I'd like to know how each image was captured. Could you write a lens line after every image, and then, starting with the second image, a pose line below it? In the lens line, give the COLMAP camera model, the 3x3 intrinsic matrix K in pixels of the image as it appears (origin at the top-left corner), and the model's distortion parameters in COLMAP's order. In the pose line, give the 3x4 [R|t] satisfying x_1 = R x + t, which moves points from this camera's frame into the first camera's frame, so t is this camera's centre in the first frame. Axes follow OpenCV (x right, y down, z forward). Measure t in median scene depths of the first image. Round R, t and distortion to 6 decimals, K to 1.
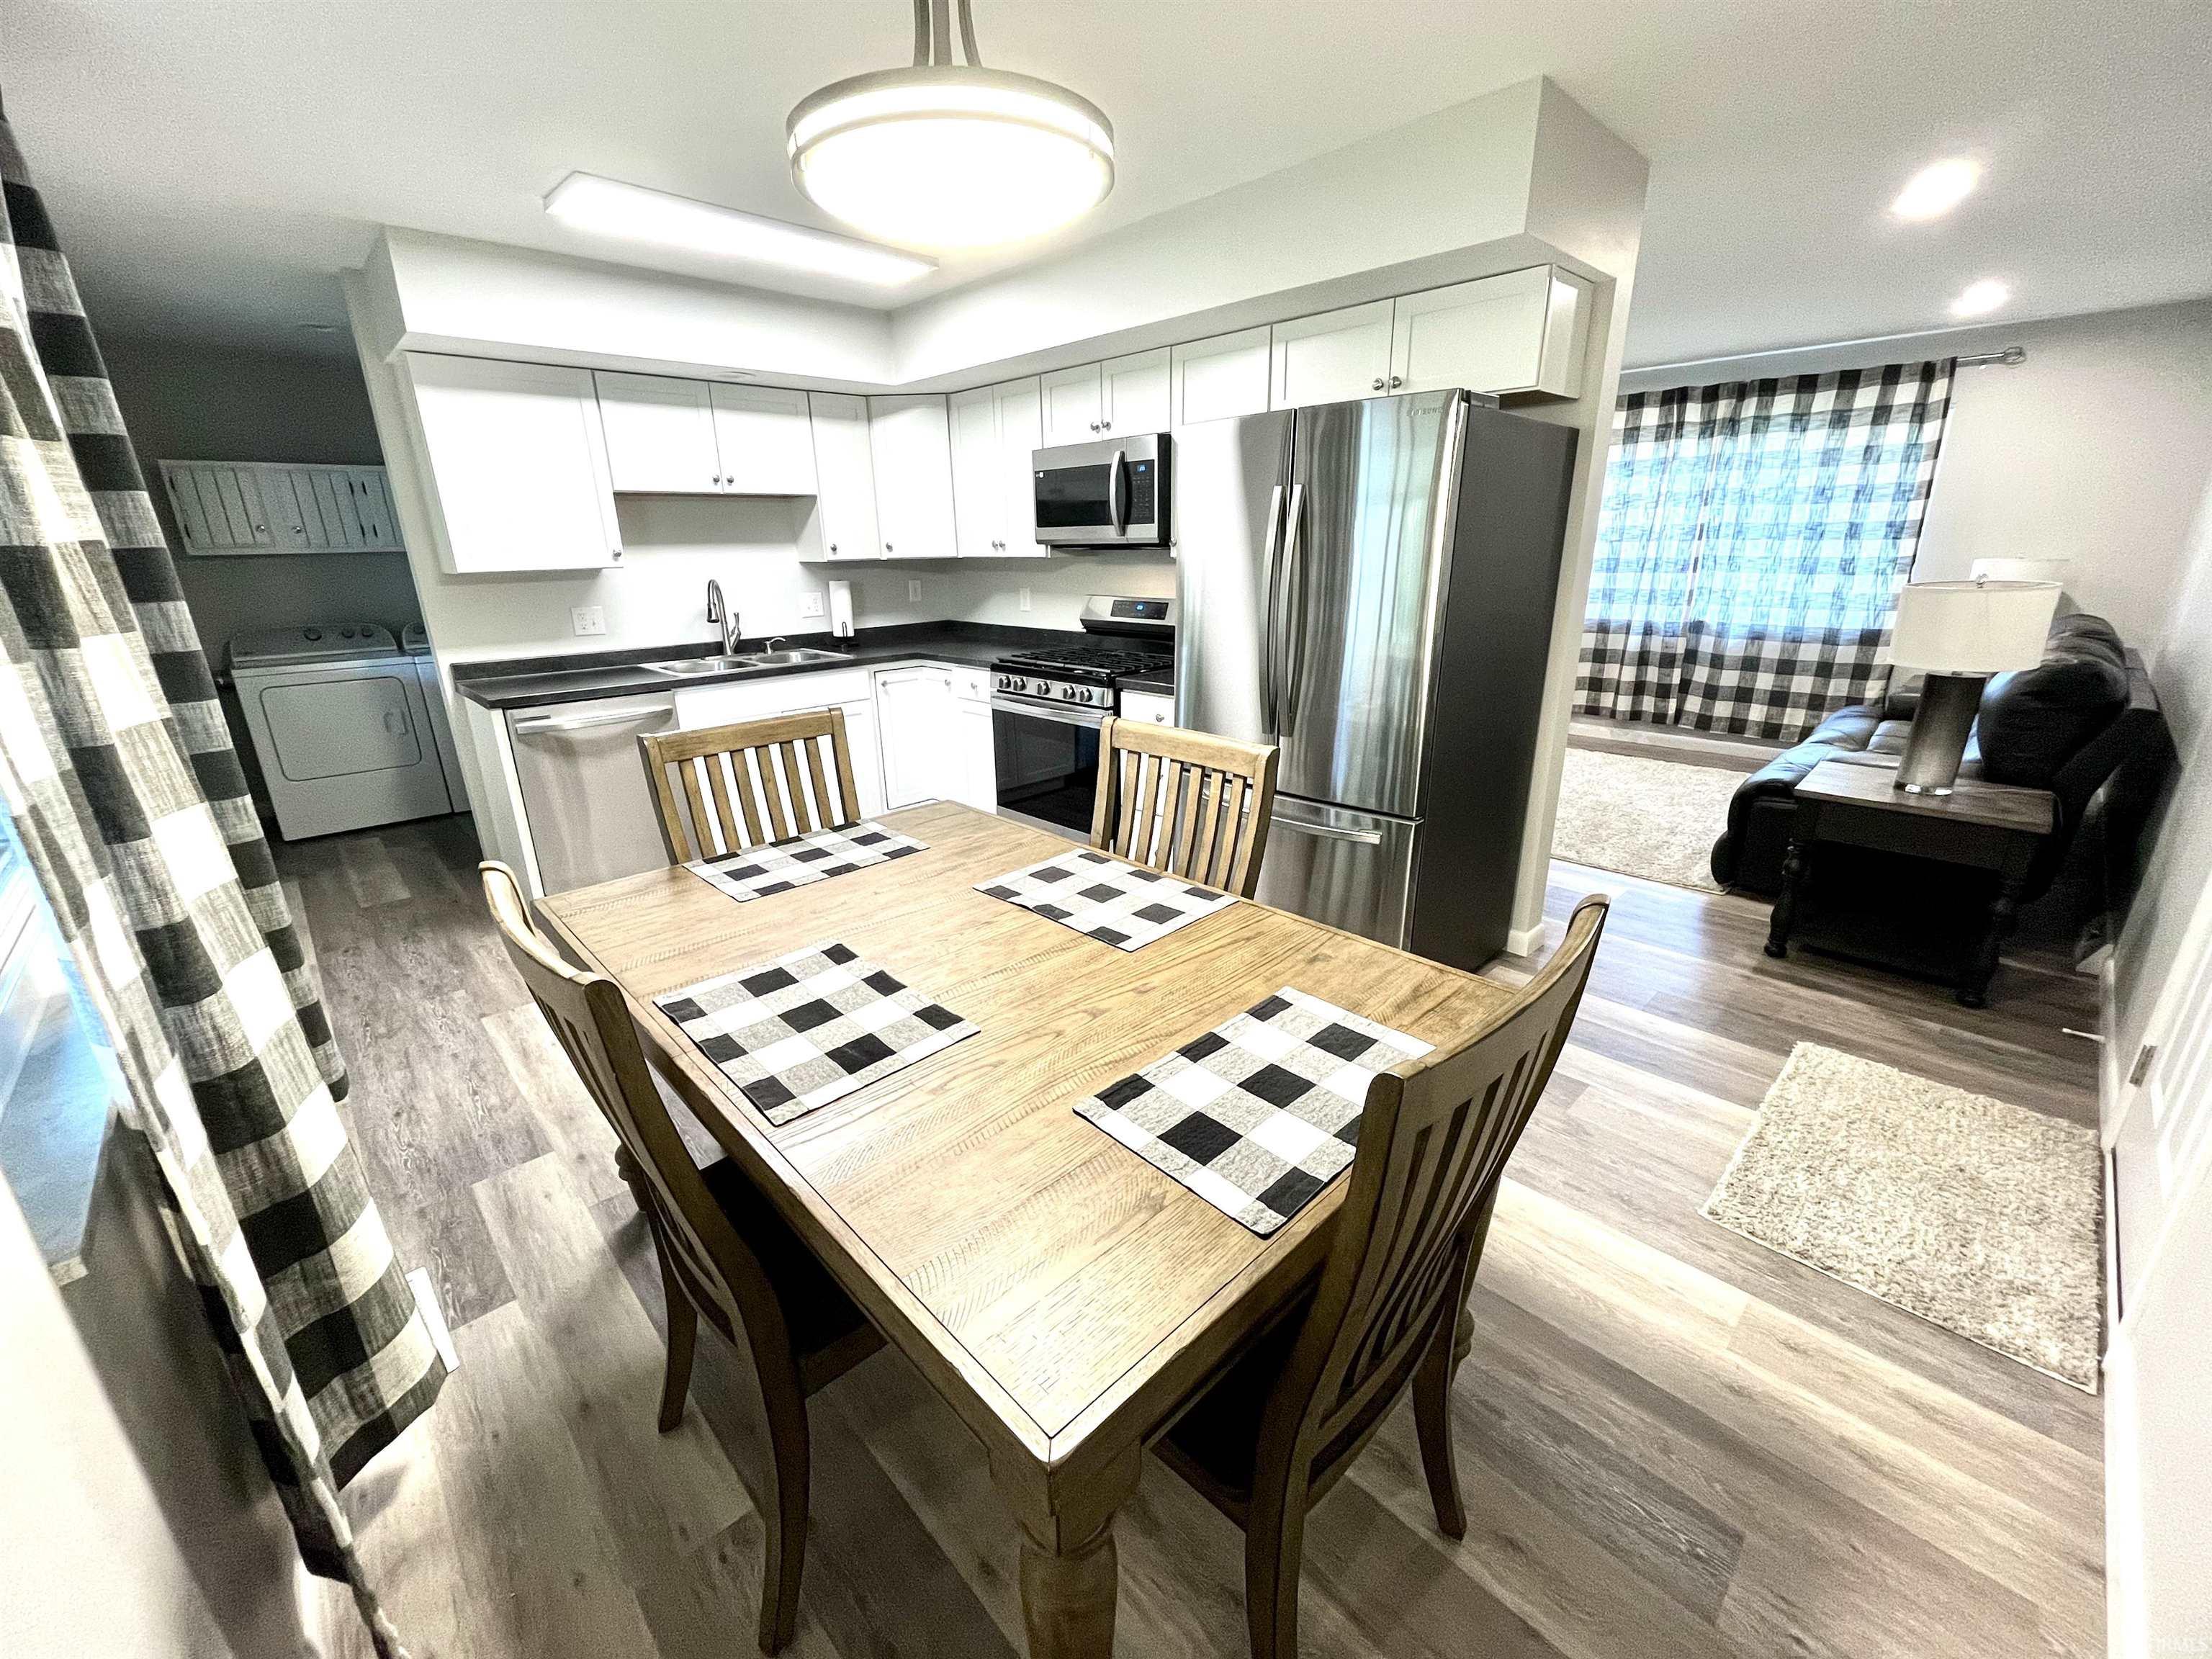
lens RADIAL K [[887.8, 0, 1103.1], [0, 887.8, 830.6], [0, 0, 1]] dist [-0.002166, -0.000193]
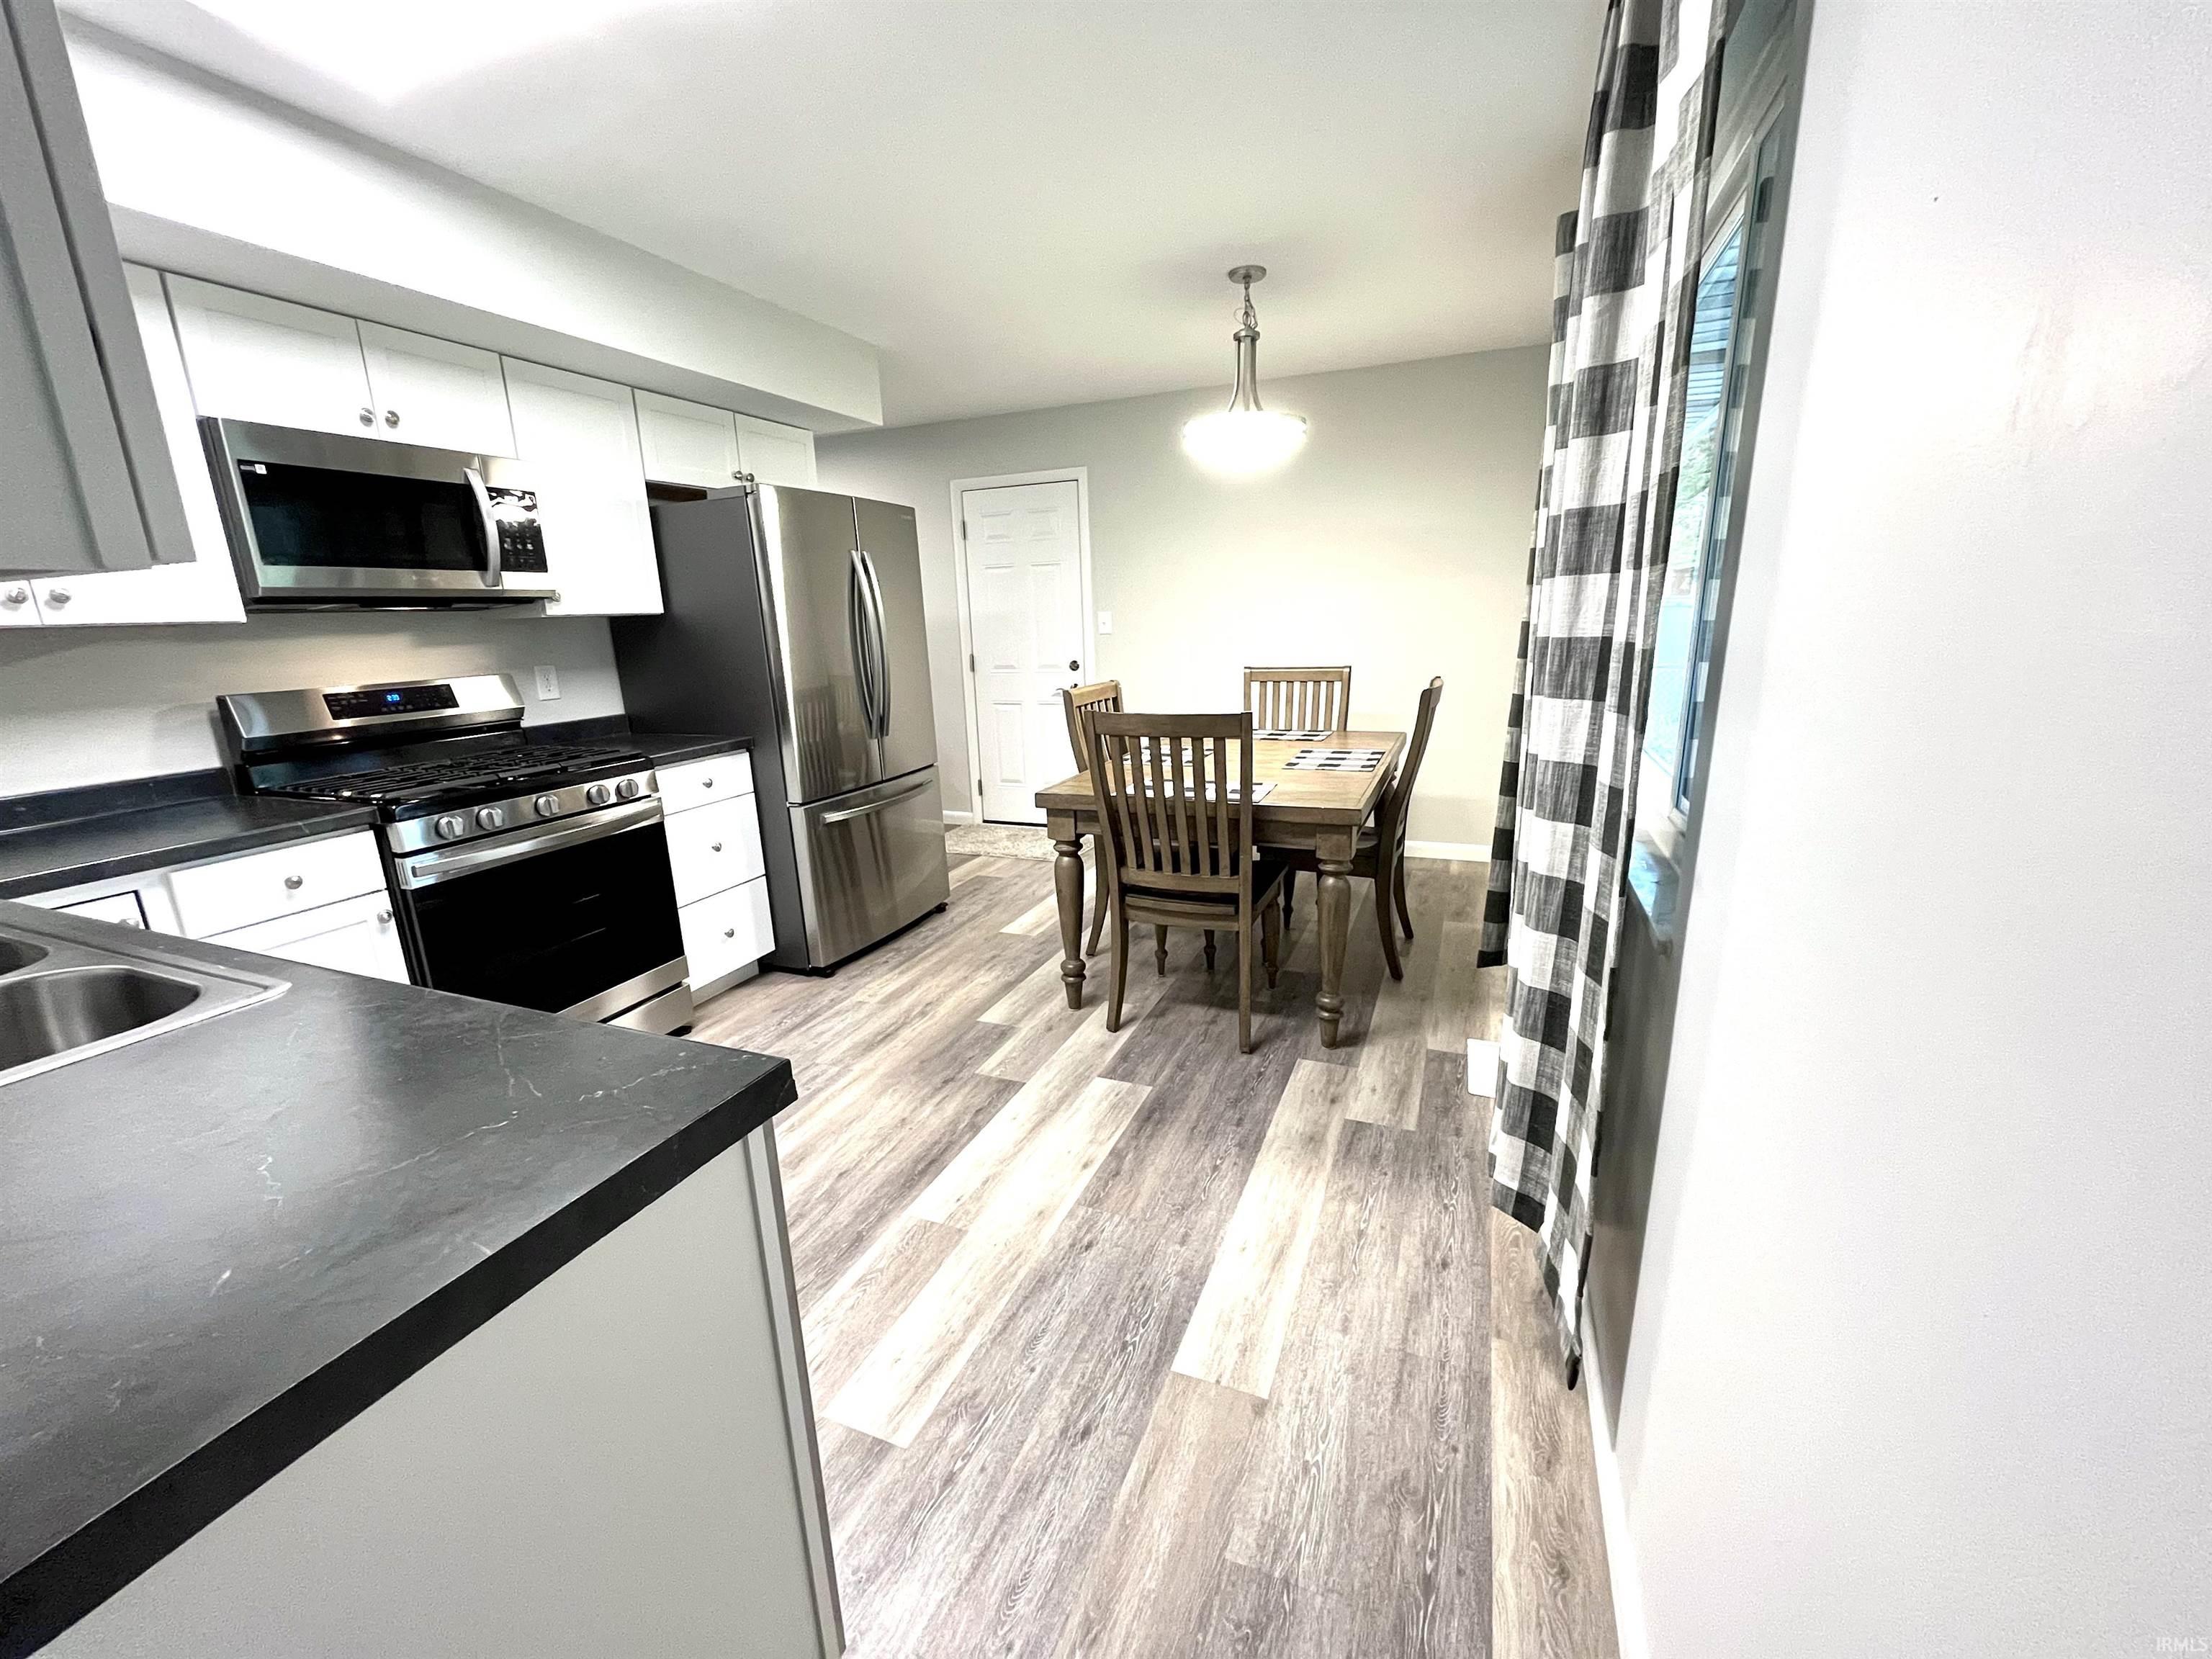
lens RADIAL K [[887.8, 0, 1104.8], [0, 887.8, 824.6], [0, 0, 1]] dist [-0.002166, -0.000193]
pose [[-0.403362, -0.186720, 0.895787, -1.414647], [0.322366, 0.887199, 0.330087, -0.394751], [-0.856376, 0.421916, -0.297670, 1.444624]]
